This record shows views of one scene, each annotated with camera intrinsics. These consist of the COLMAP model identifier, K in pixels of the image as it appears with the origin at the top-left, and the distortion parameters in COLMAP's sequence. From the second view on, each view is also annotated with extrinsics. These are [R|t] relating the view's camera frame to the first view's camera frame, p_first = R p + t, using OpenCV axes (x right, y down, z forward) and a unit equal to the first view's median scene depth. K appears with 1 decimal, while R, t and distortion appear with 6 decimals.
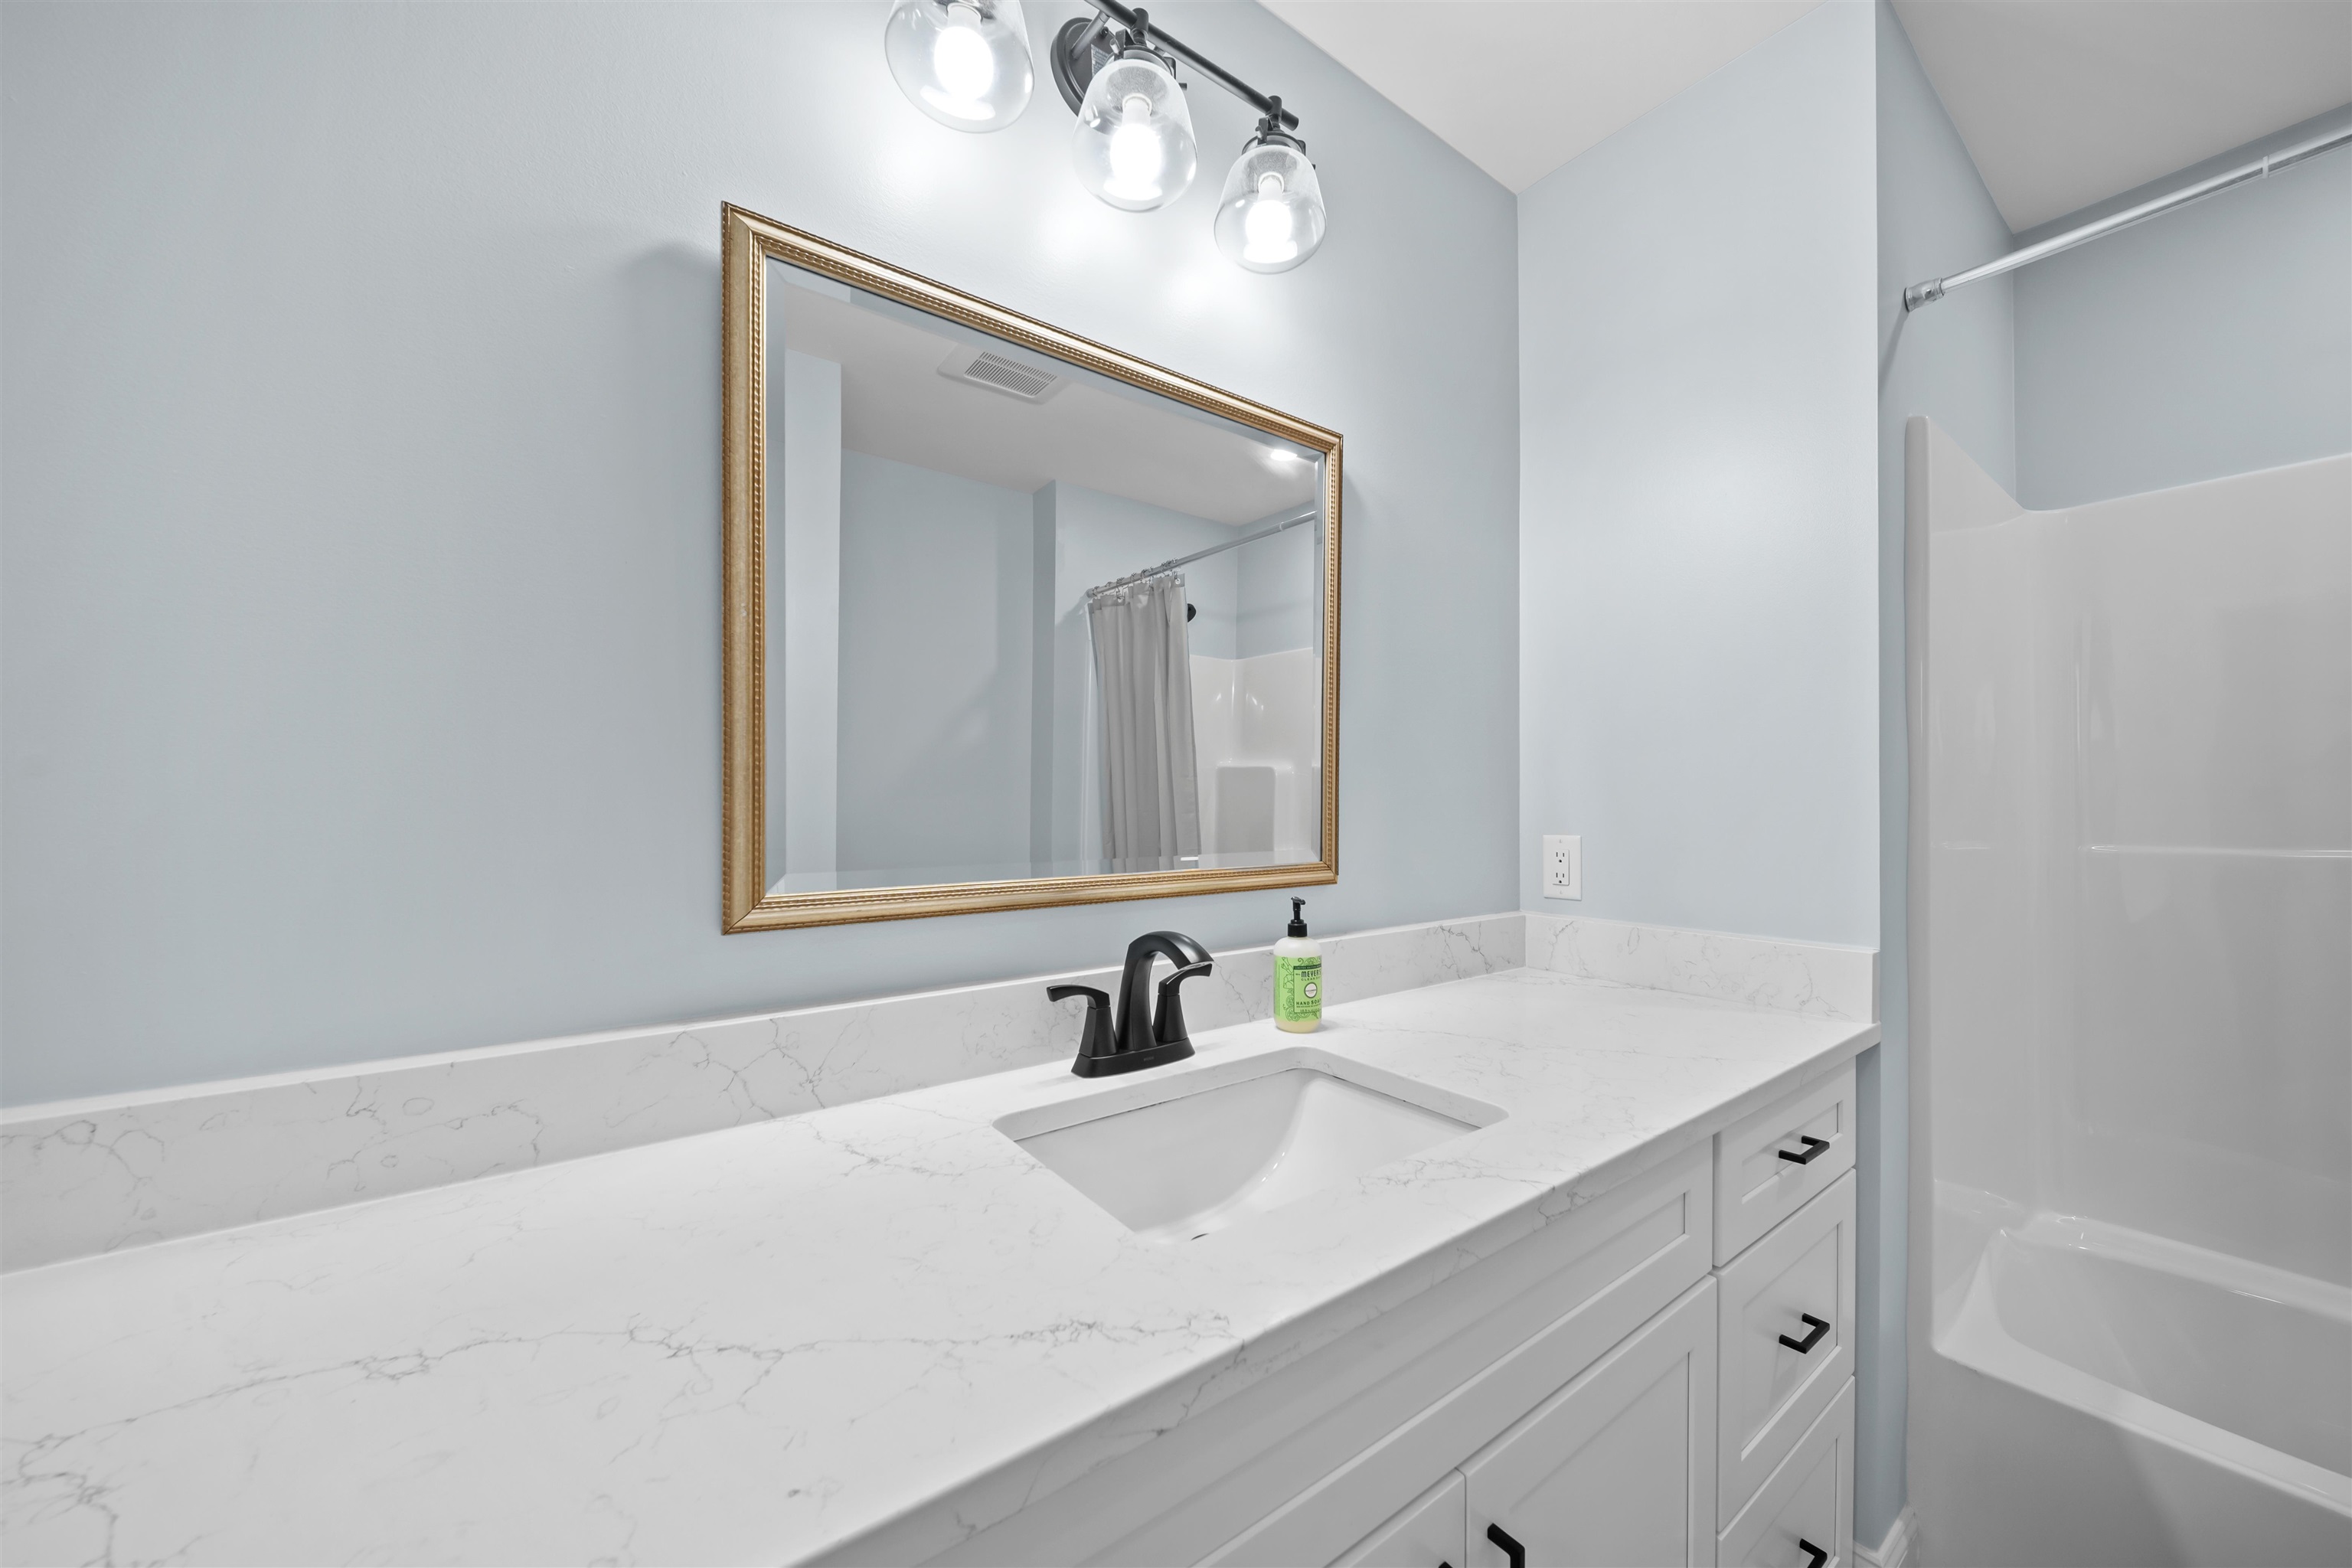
lens RADIAL K [[854.8, 0, 1176.8], [0, 854.8, 795.9], [0, 0, 1]] dist [-0.006320, -0.000619]
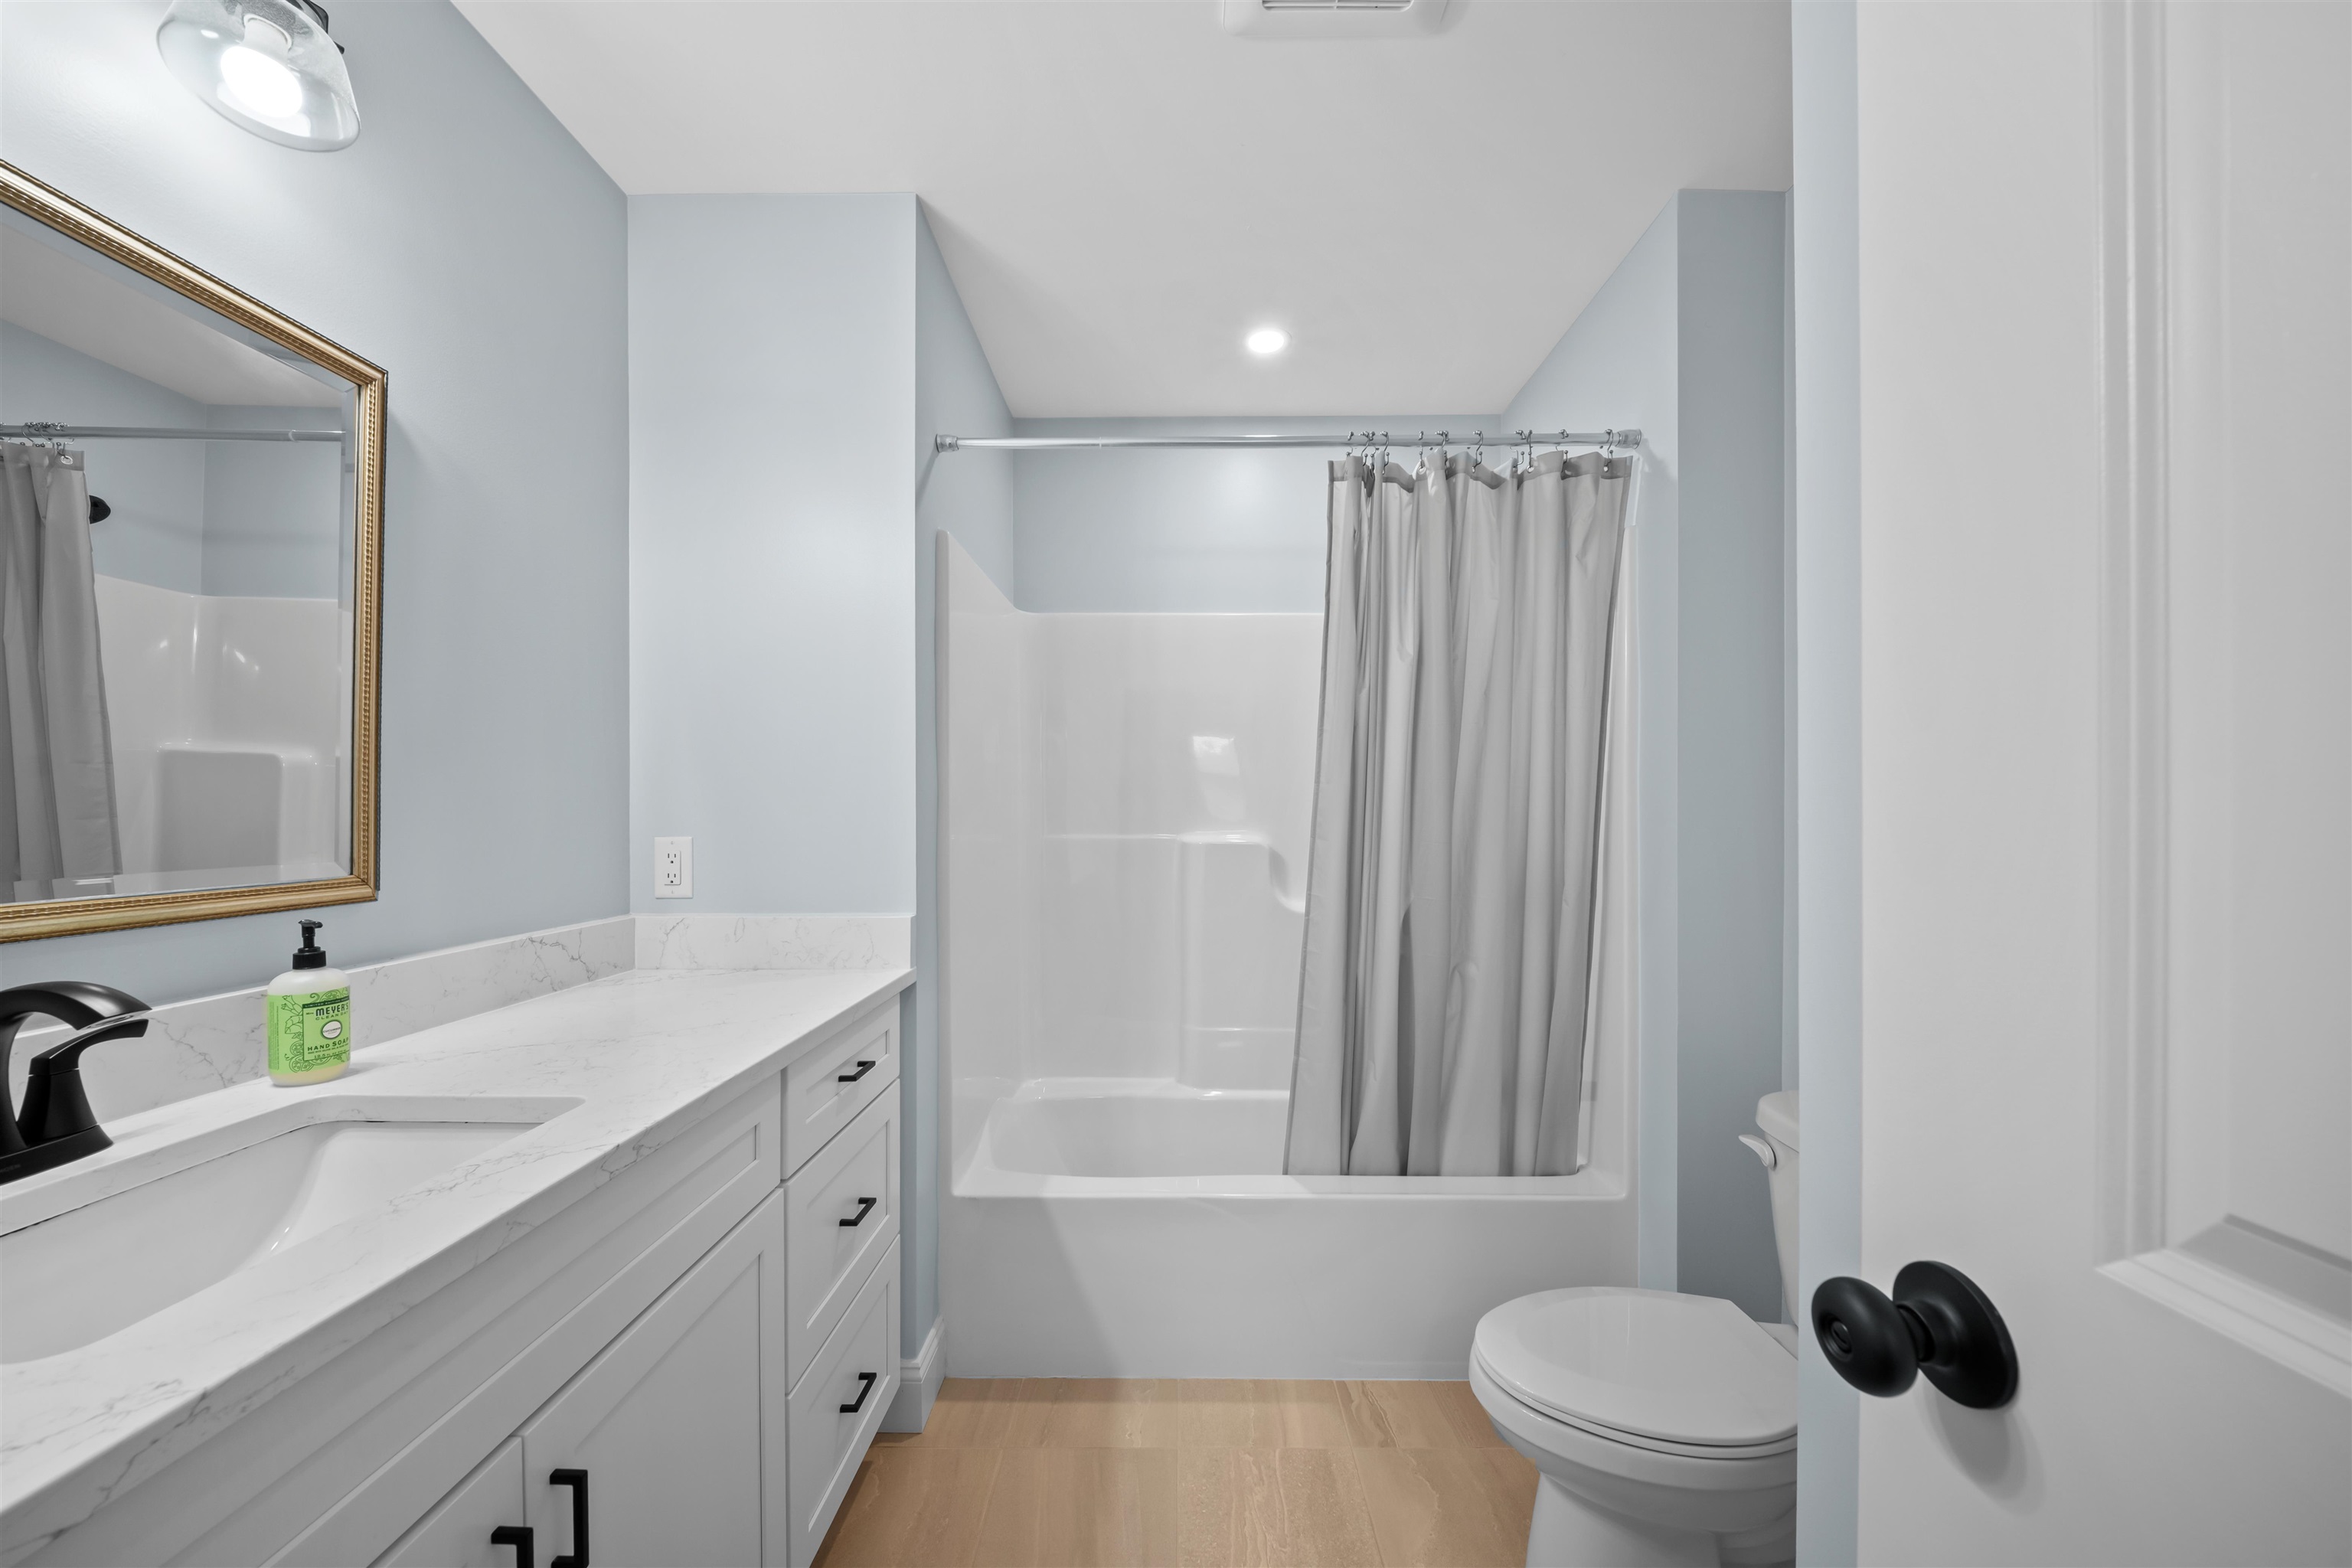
lens RADIAL K [[854.8, 0, 1196.5], [0, 854.8, 811.8], [0, 0, 1]] dist [-0.006320, -0.000619]
pose [[0.594737, -0.000943, 0.803920, -0.006402], [-0.011512, 0.999887, 0.009689, -0.002461], [-0.803838, -0.015017, 0.594659, -0.165935]]
